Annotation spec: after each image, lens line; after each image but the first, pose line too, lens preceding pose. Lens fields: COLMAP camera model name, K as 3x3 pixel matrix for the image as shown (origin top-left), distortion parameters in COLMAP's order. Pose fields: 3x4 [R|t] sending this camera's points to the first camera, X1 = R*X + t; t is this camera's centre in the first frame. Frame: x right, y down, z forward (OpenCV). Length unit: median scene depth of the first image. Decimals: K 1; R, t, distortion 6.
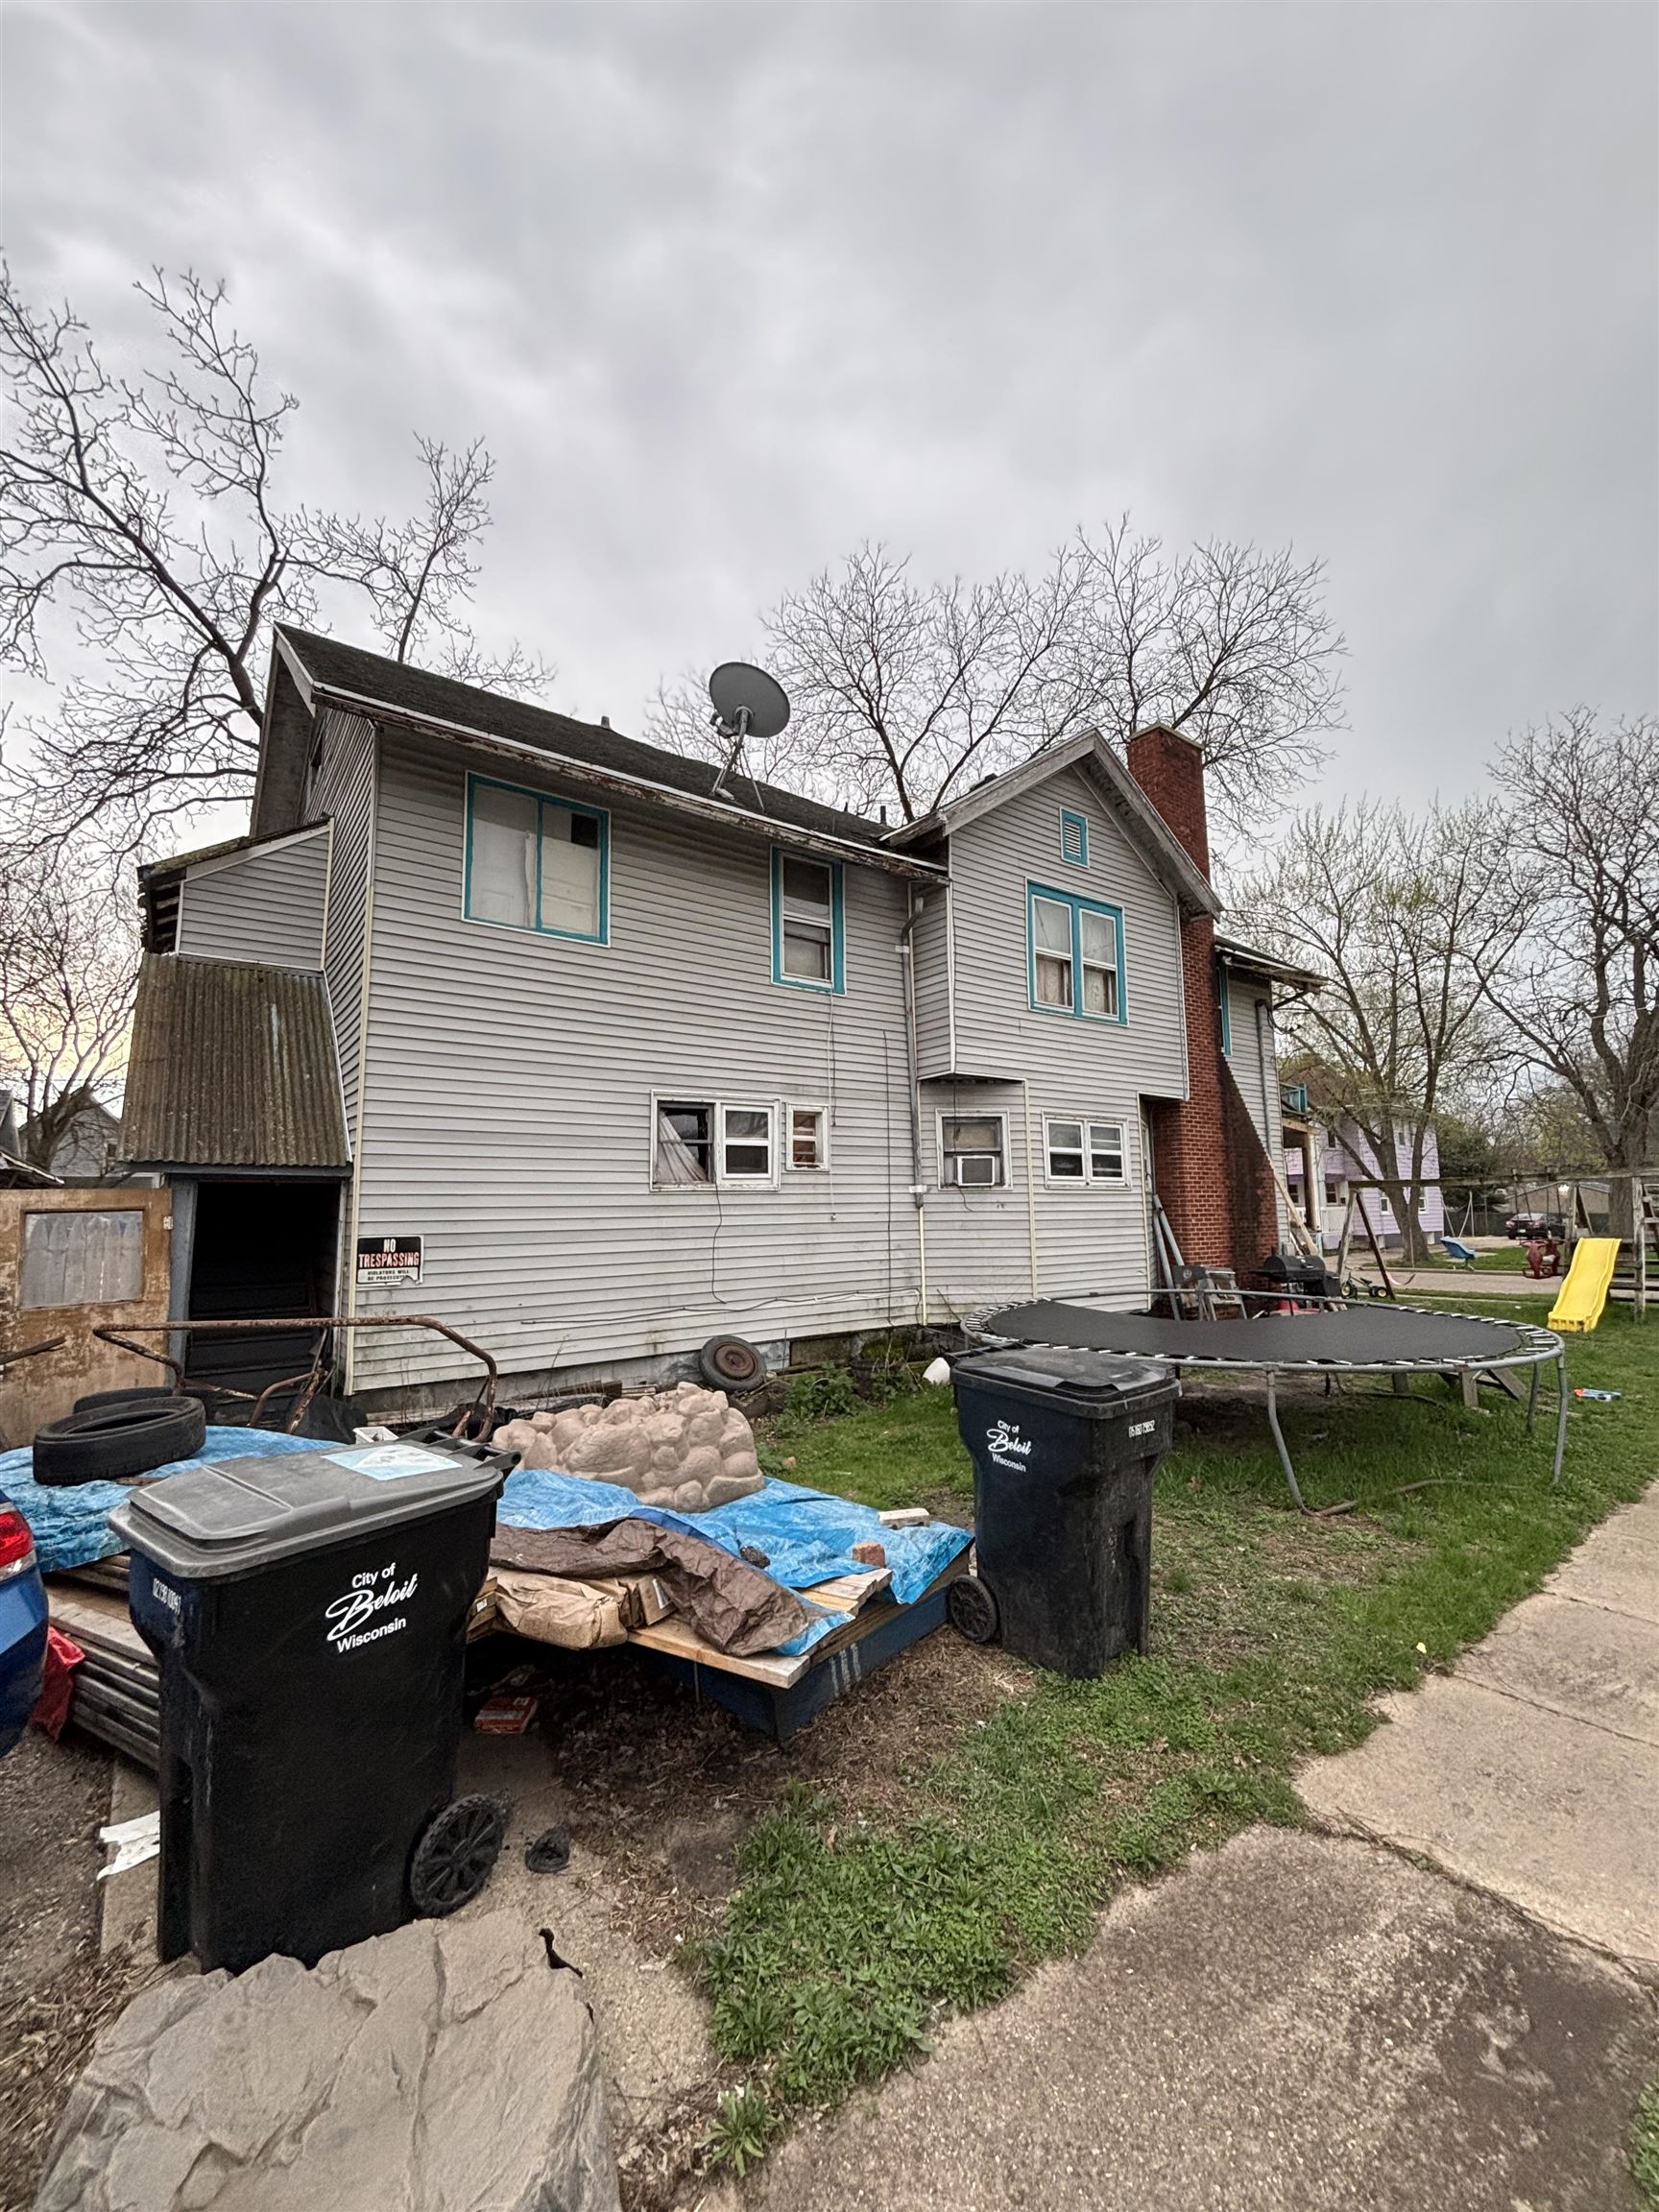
lens RADIAL K [[885.9, 0, 833.9], [0, 885.9, 1108.5], [0, 0, 1]] dist [-0.012552, 0.002208]
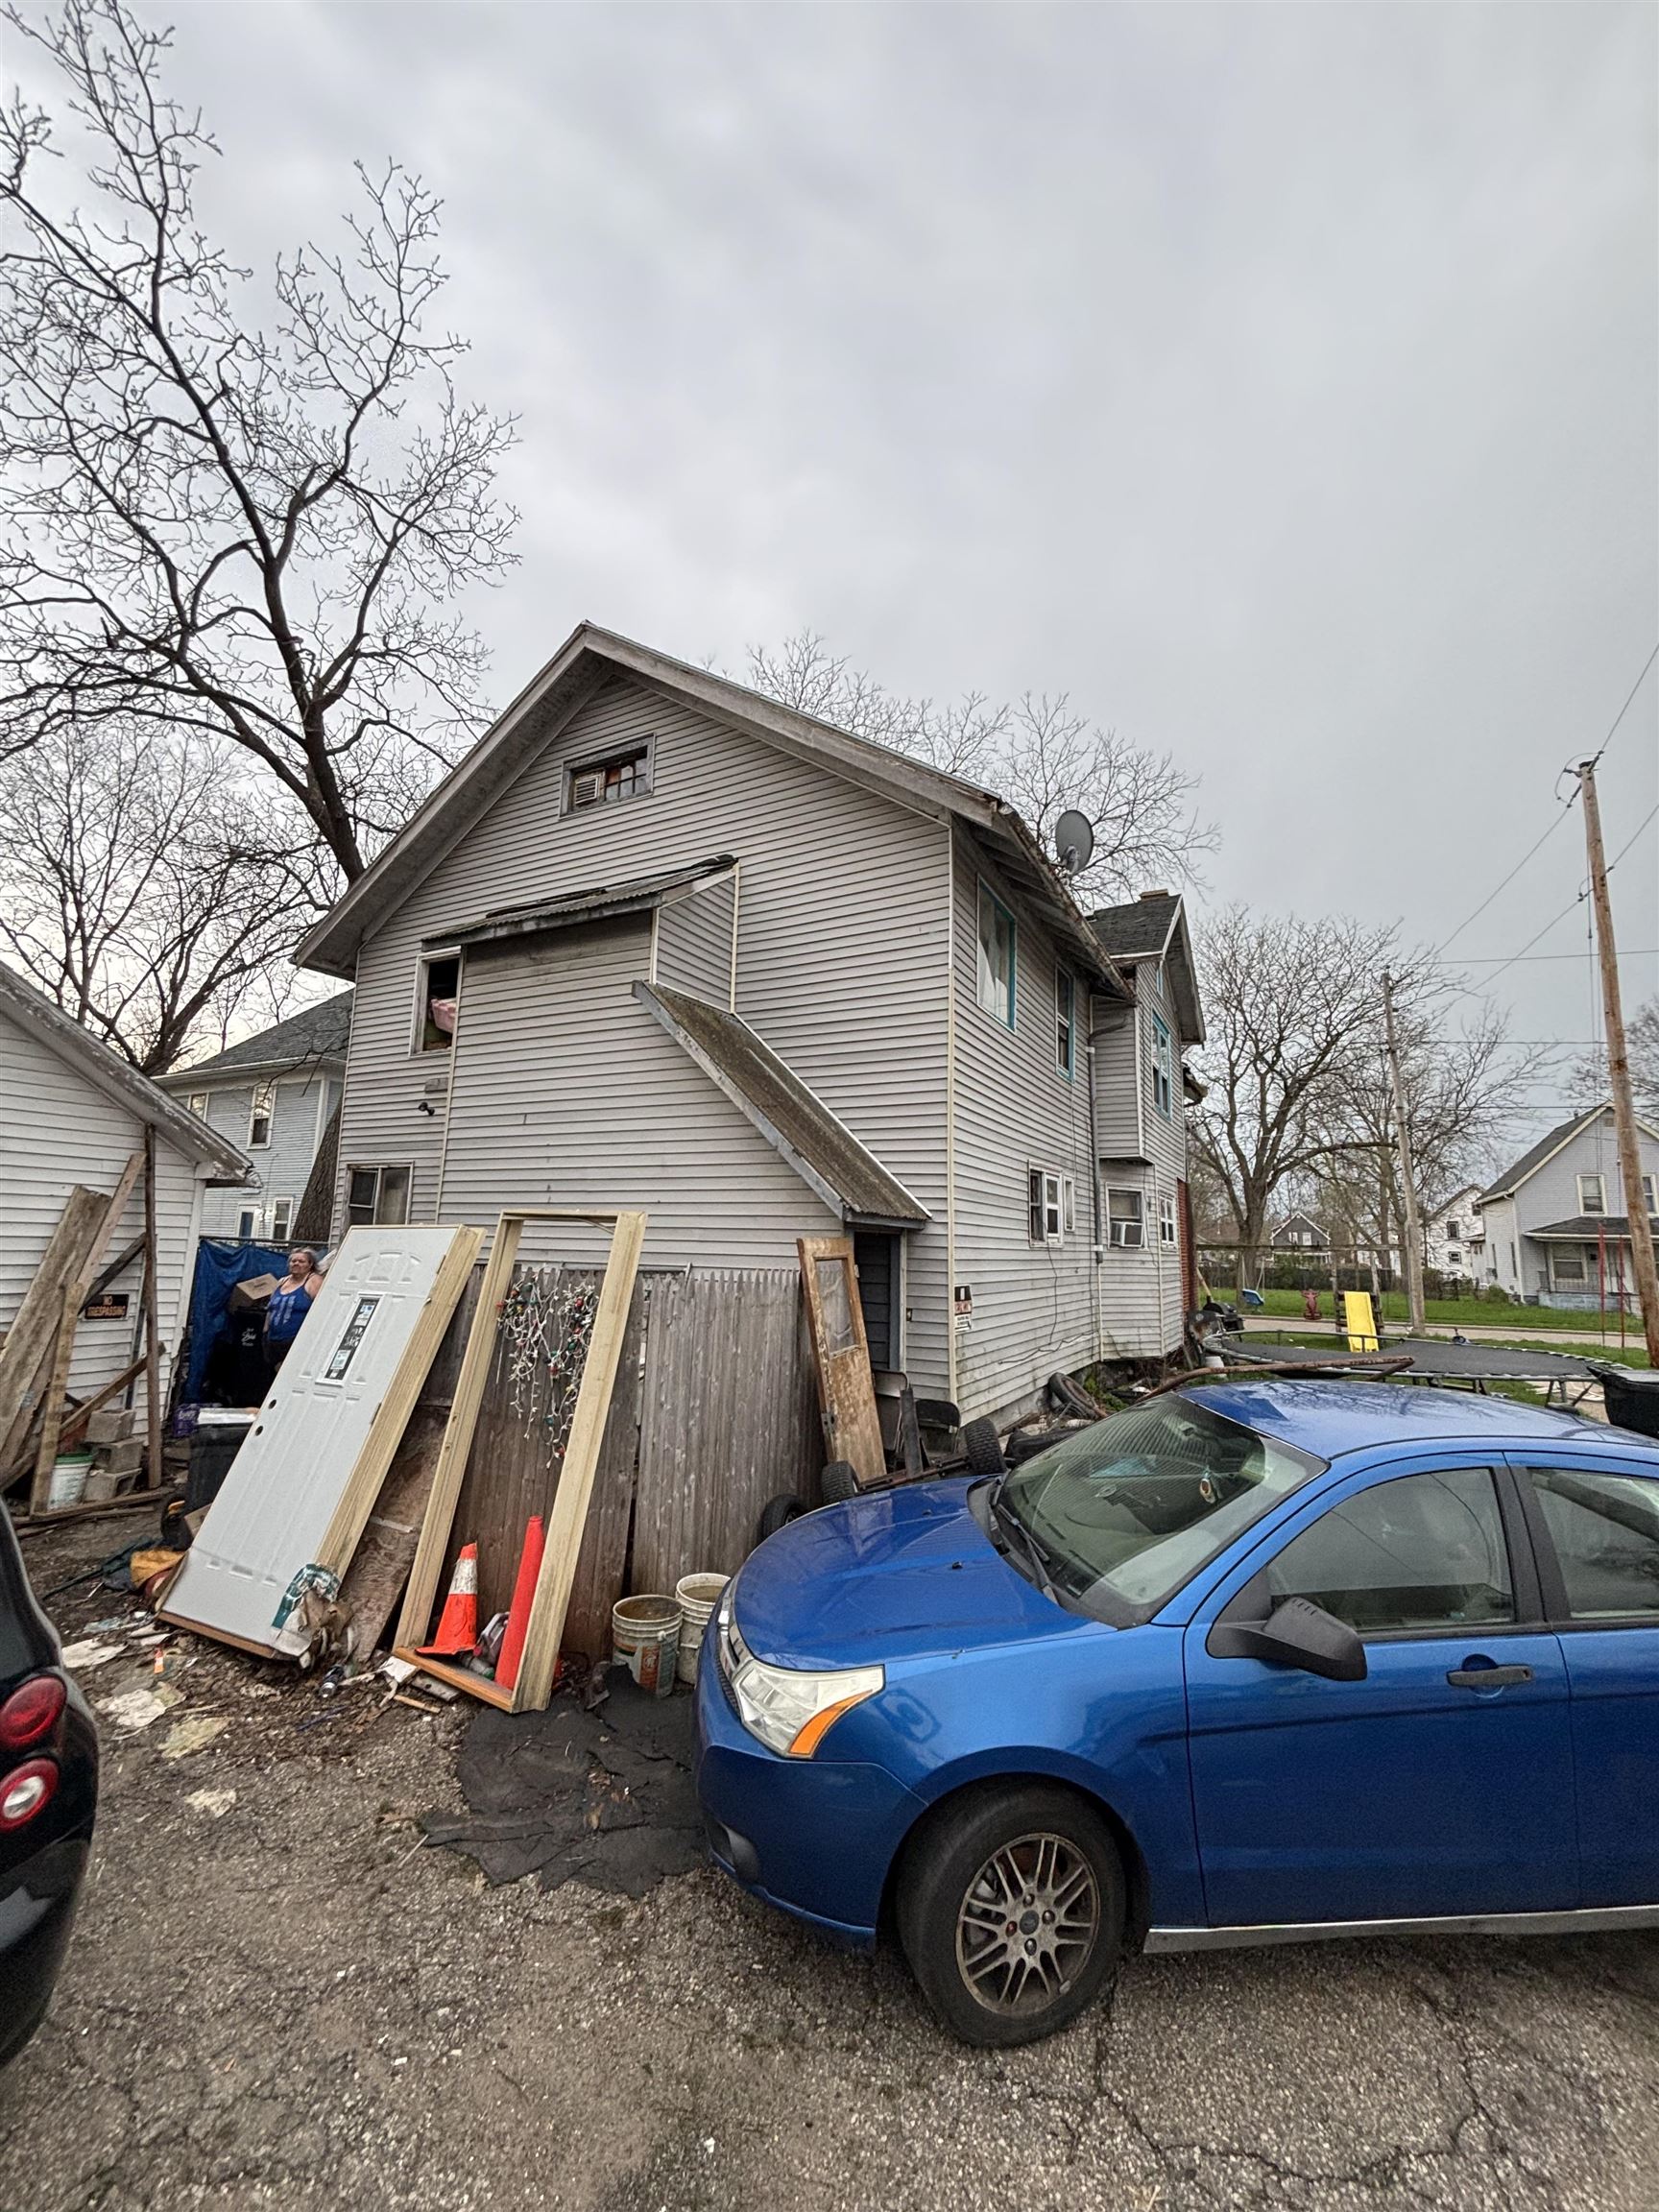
lens RADIAL K [[885.9, 0, 836.6], [0, 885.9, 1109.8], [0, 0, 1]] dist [-0.012552, 0.002208]
pose [[0.917157, 0.105476, 0.384315, -0.724649], [-0.094089, 0.994388, -0.048371, -0.005666], [-0.387260, 0.008204, 0.921934, 0.014694]]
